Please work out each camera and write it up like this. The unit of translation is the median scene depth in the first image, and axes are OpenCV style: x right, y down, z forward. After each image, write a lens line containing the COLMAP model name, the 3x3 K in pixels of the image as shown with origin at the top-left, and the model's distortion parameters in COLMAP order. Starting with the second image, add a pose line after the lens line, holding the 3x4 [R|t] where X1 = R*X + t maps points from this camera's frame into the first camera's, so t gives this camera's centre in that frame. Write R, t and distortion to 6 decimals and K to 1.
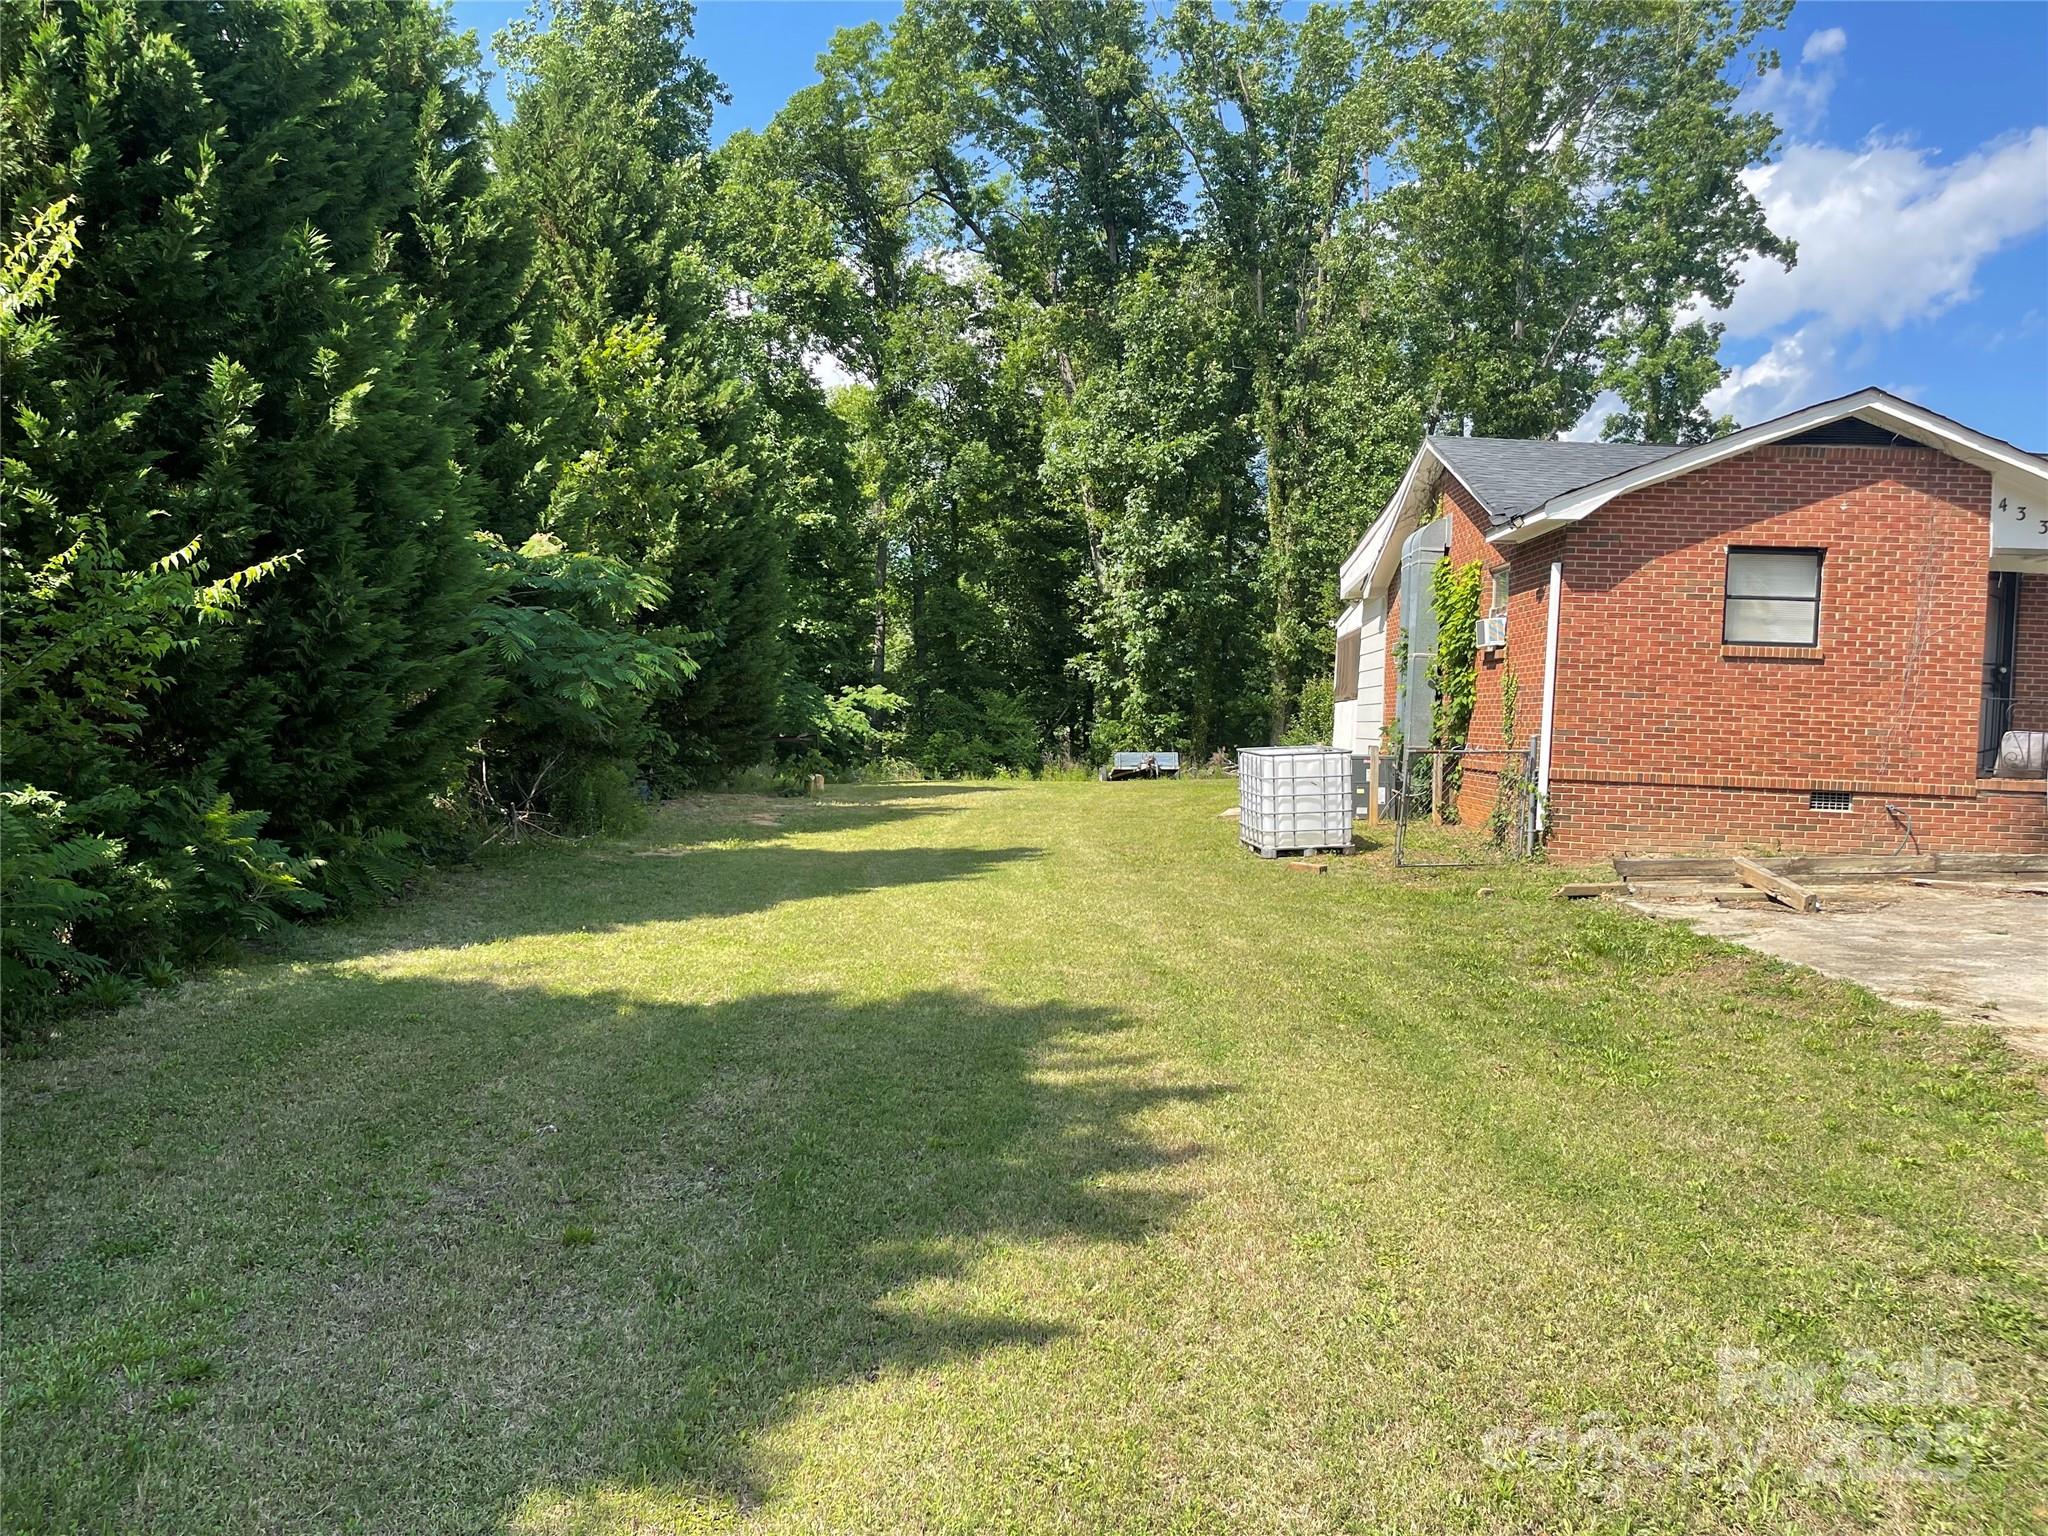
lens RADIAL K [[1482.4, 0, 1024.0], [0, 1482.4, 768.0], [0, 0, 1]] dist [0.015246, -0.000378]
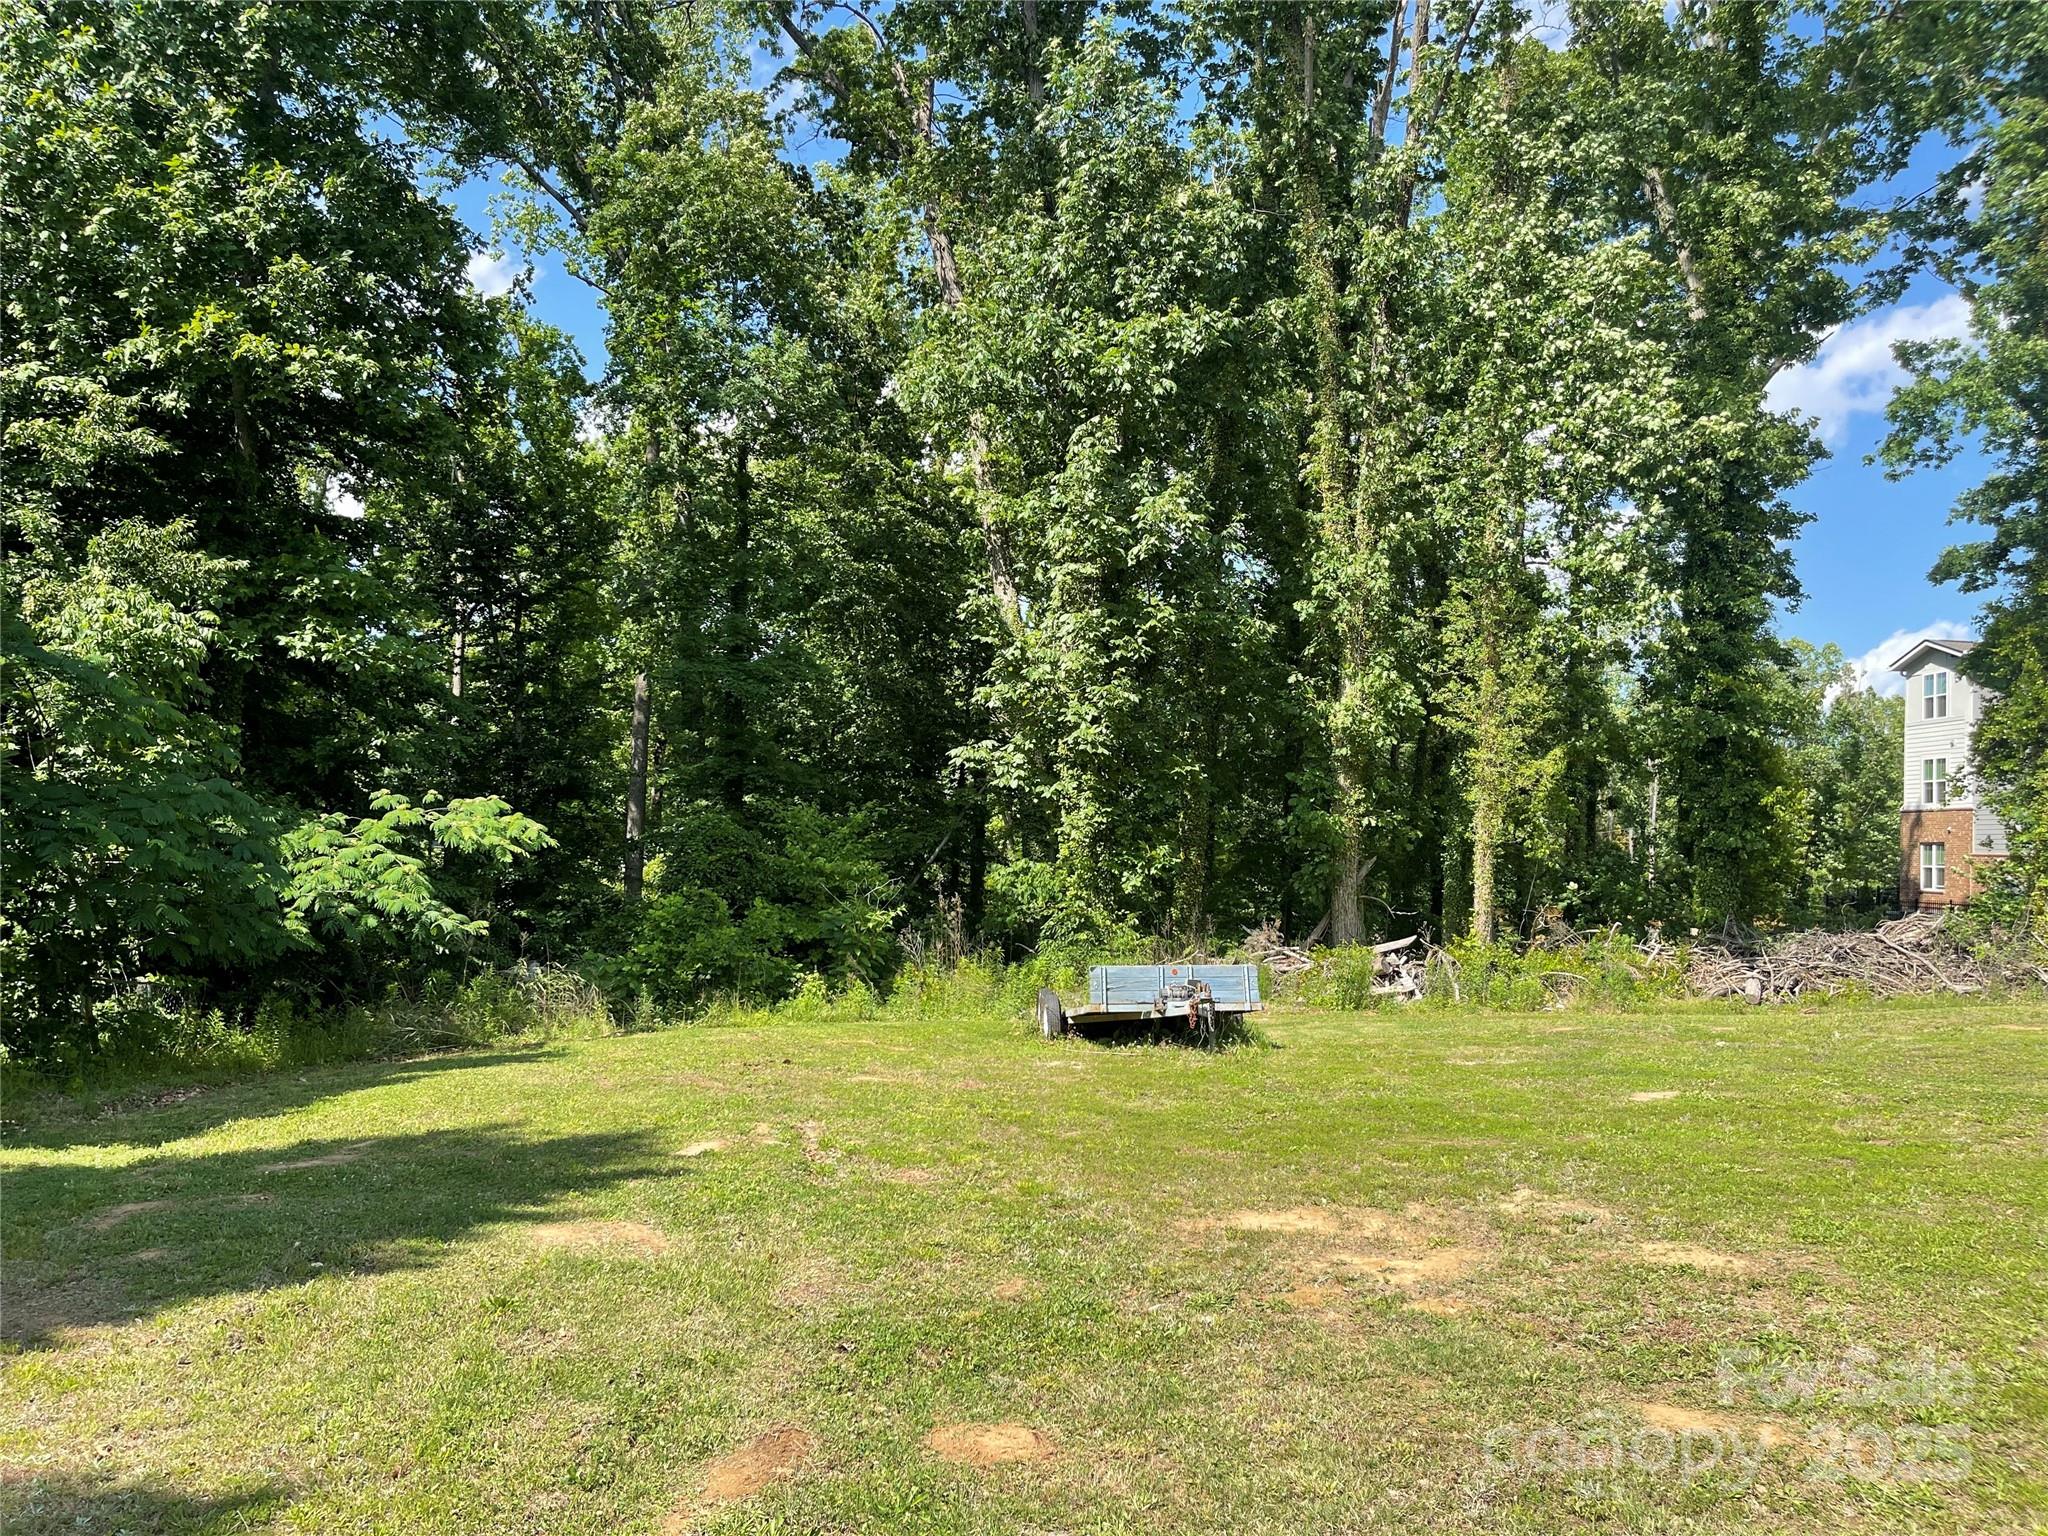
lens RADIAL K [[1482.4, 0, 1024.0], [0, 1482.4, 768.0], [0, 0, 1]] dist [0.015246, -0.000378]
pose [[0.996580, 0.002055, 0.082604, 0.012514], [0.004511, 0.996847, -0.079216, -0.028161], [-0.082506, 0.079318, 0.993429, 0.572458]]
